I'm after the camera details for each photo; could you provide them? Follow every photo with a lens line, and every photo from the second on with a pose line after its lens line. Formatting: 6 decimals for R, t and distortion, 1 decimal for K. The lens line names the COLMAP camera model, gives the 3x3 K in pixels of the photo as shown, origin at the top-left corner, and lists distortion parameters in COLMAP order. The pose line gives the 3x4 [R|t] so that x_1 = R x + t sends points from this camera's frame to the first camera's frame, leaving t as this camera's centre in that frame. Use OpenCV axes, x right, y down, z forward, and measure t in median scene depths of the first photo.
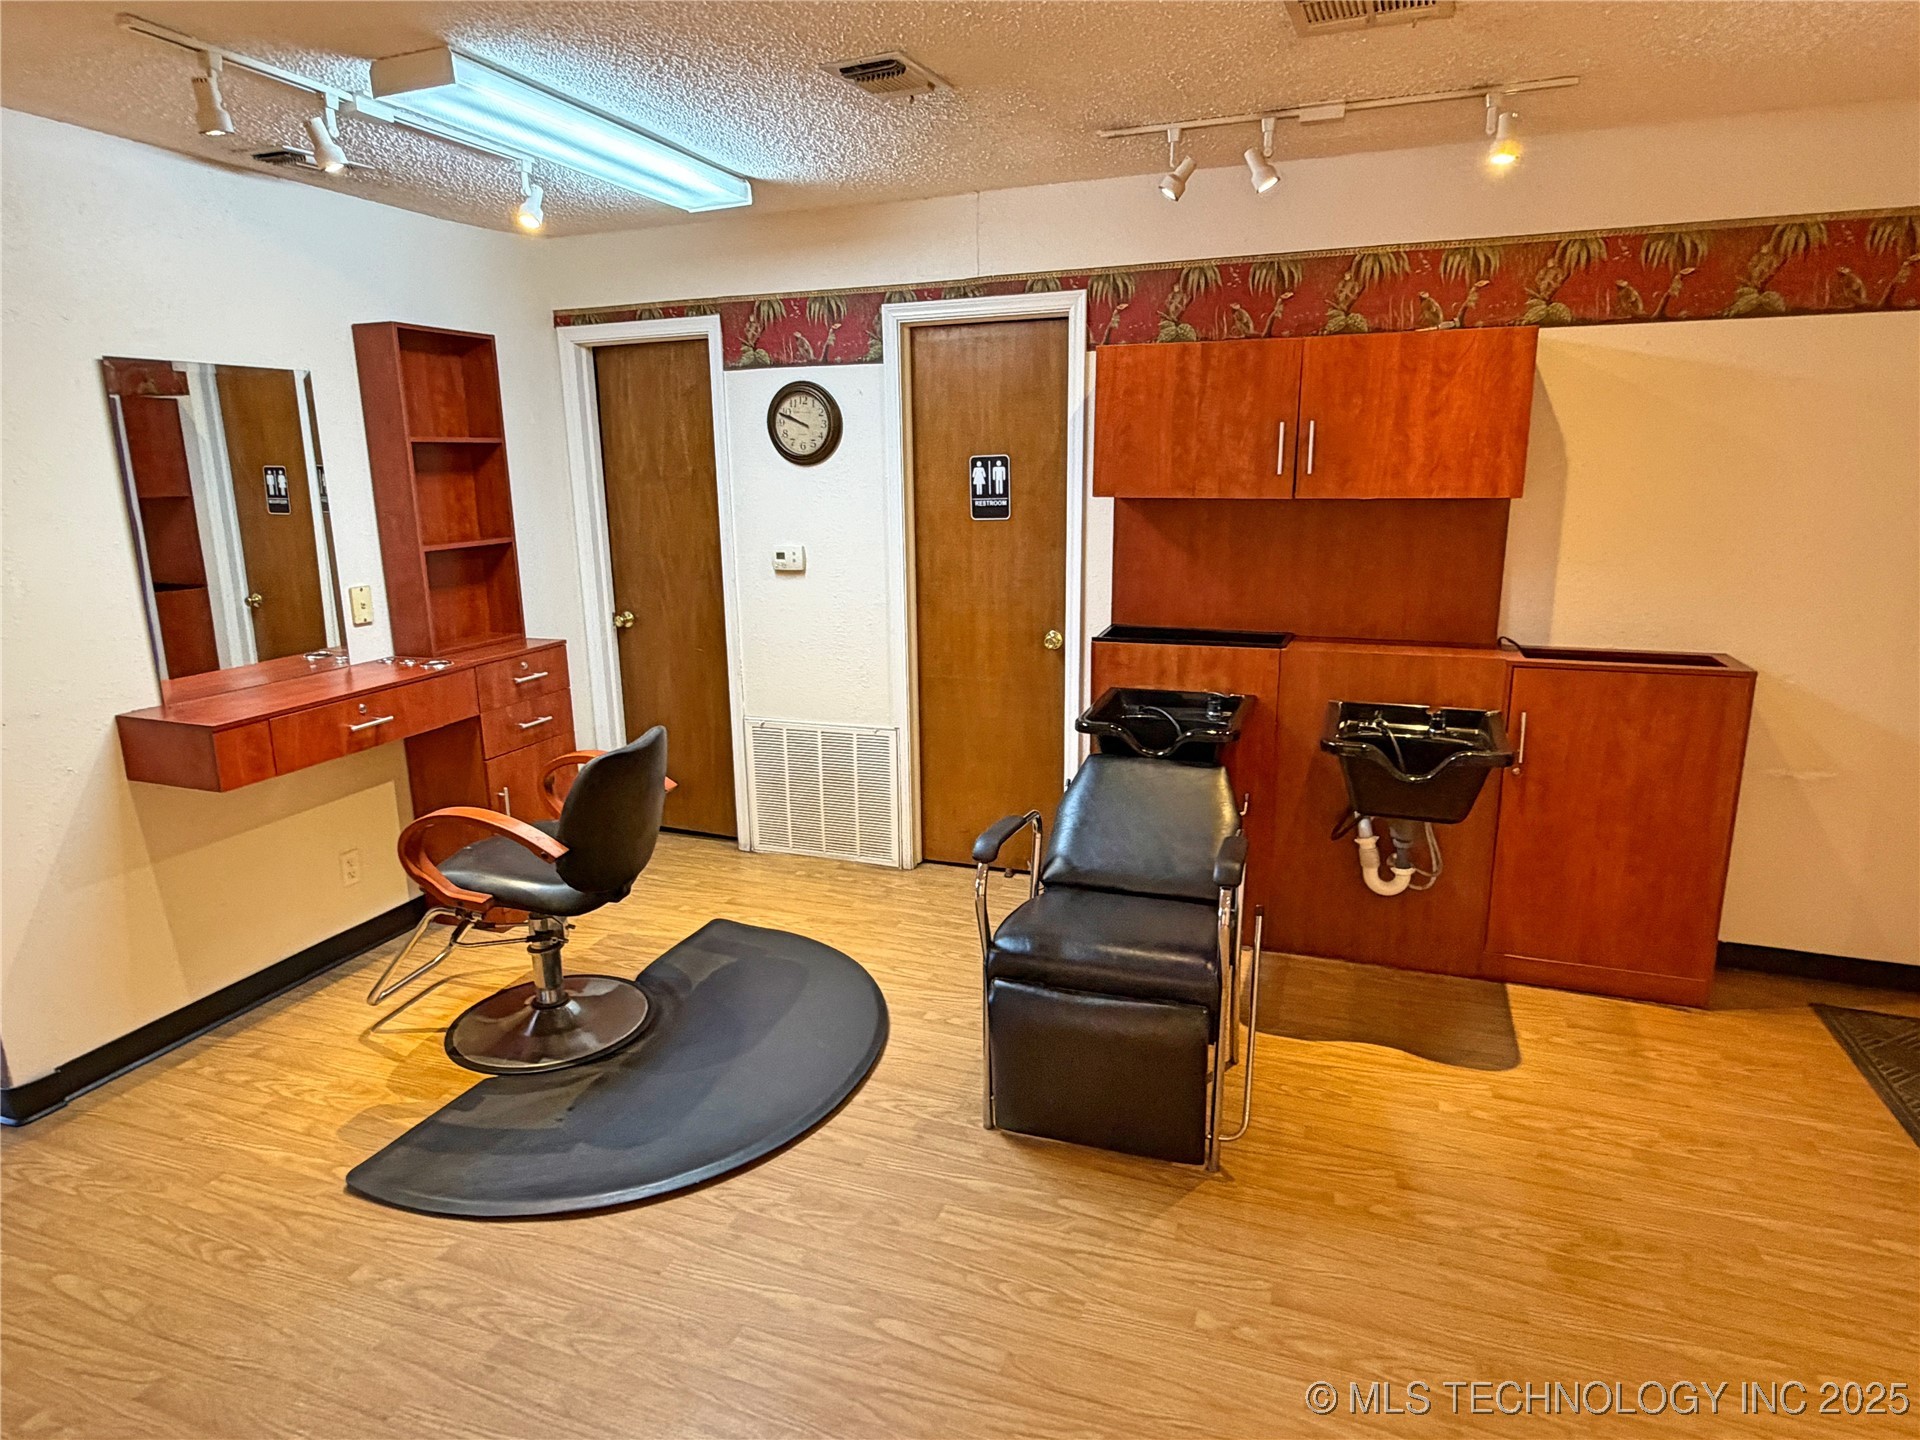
lens RADIAL K [[1090.5, 0, 949.9], [0, 1090.5, 733.4], [0, 0, 1]] dist [-0.000743, -0.000538]
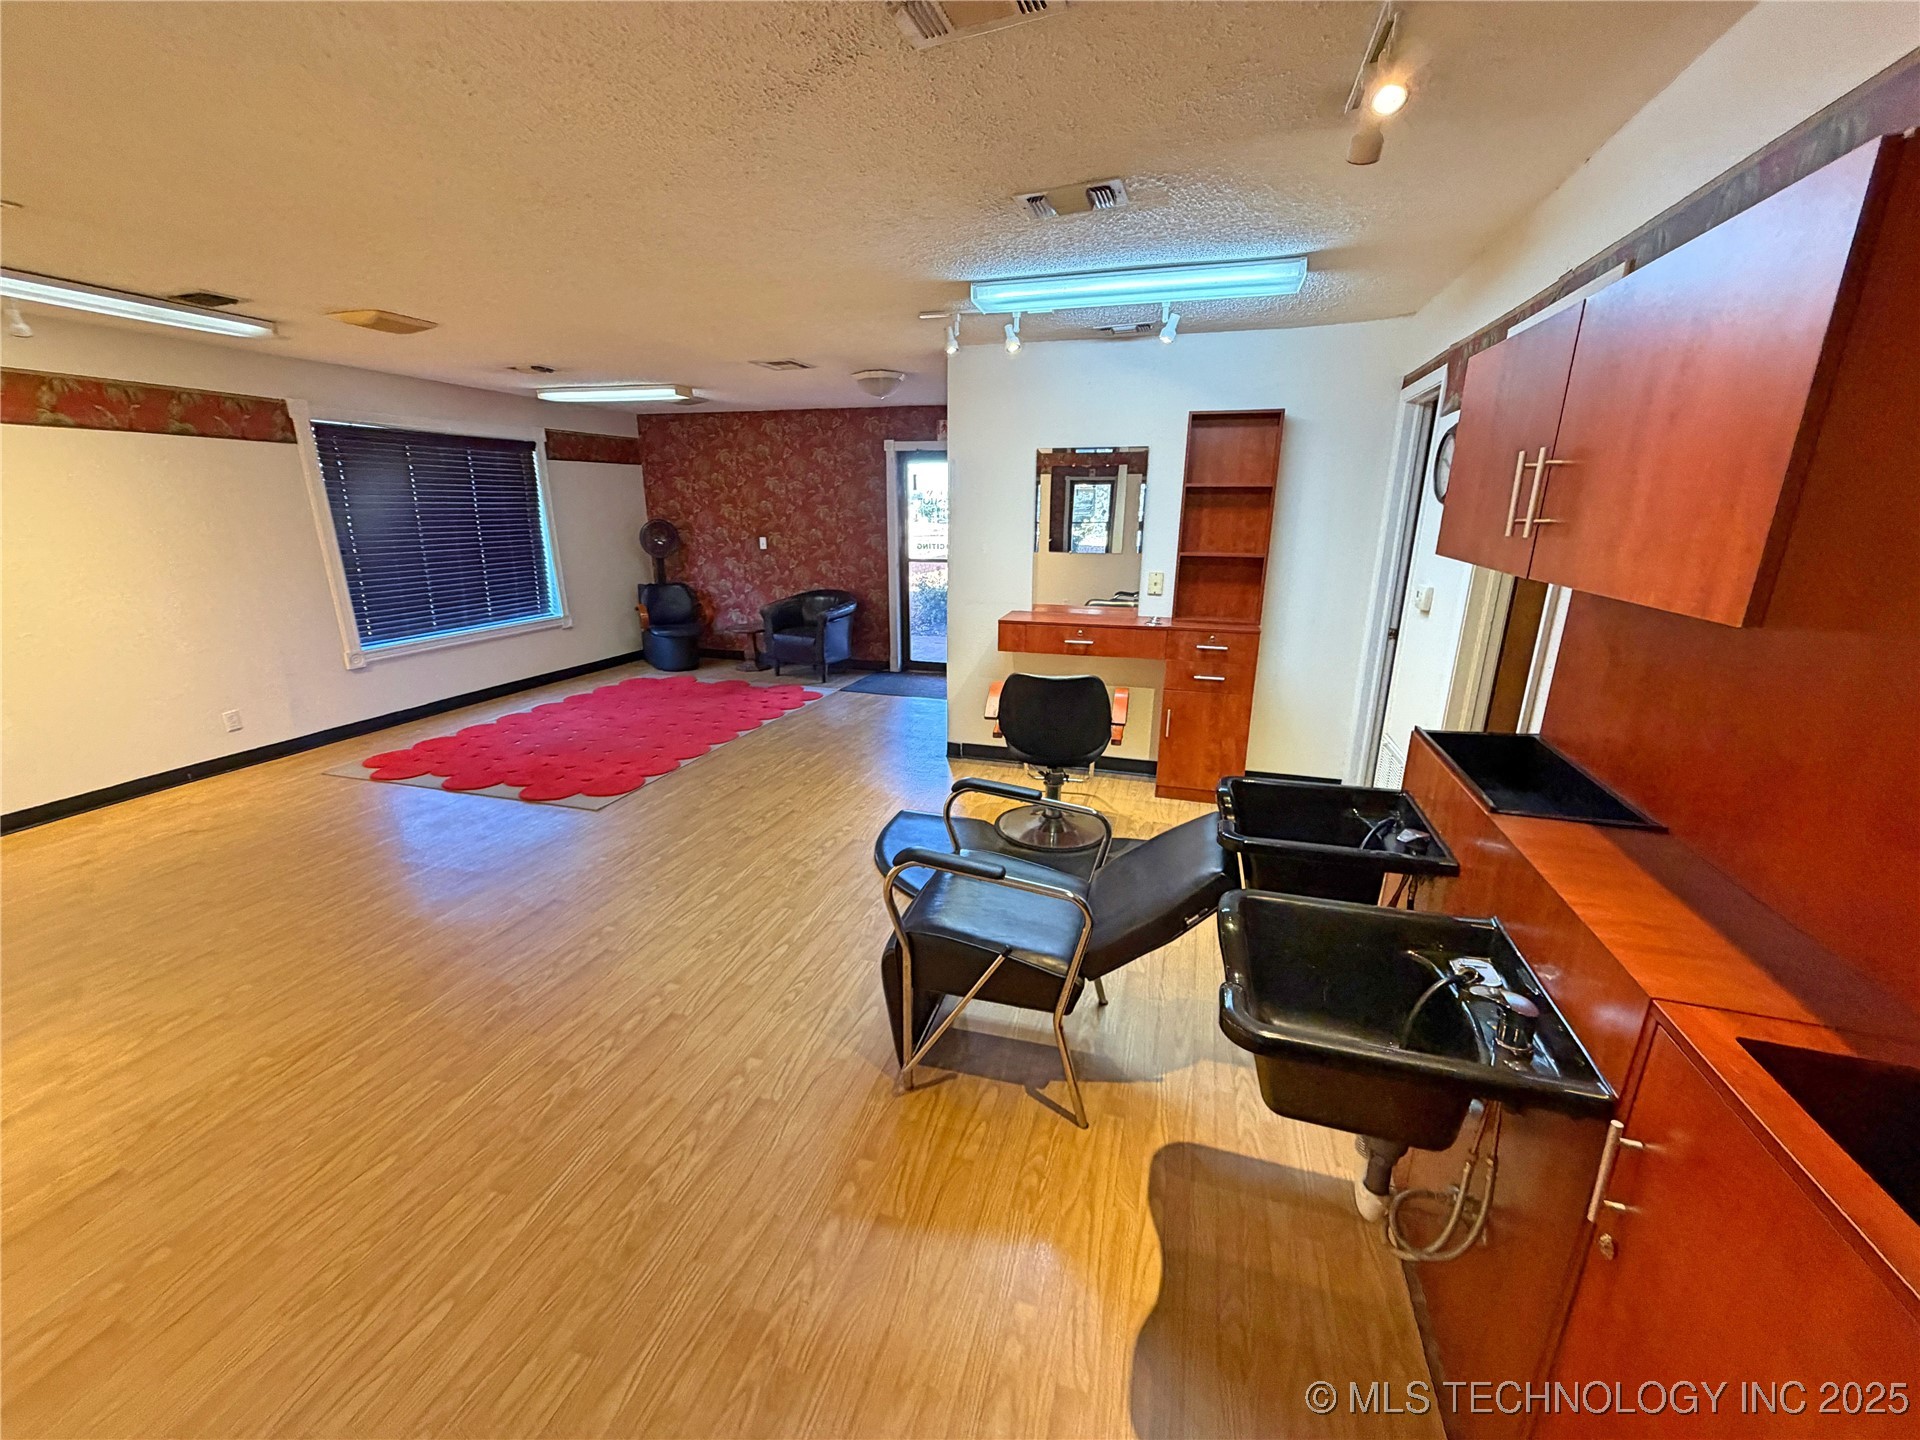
lens RADIAL K [[777.6, 0, 944.7], [0, 777.6, 709.5], [0, 0, 1]] dist [-0.002562, -0.000066]
pose [[0.047359, 0.267937, -0.962272, 1.044090], [-0.246557, 0.936680, 0.248677, -0.236396], [0.967970, 0.225478, 0.110422, 0.921329]]
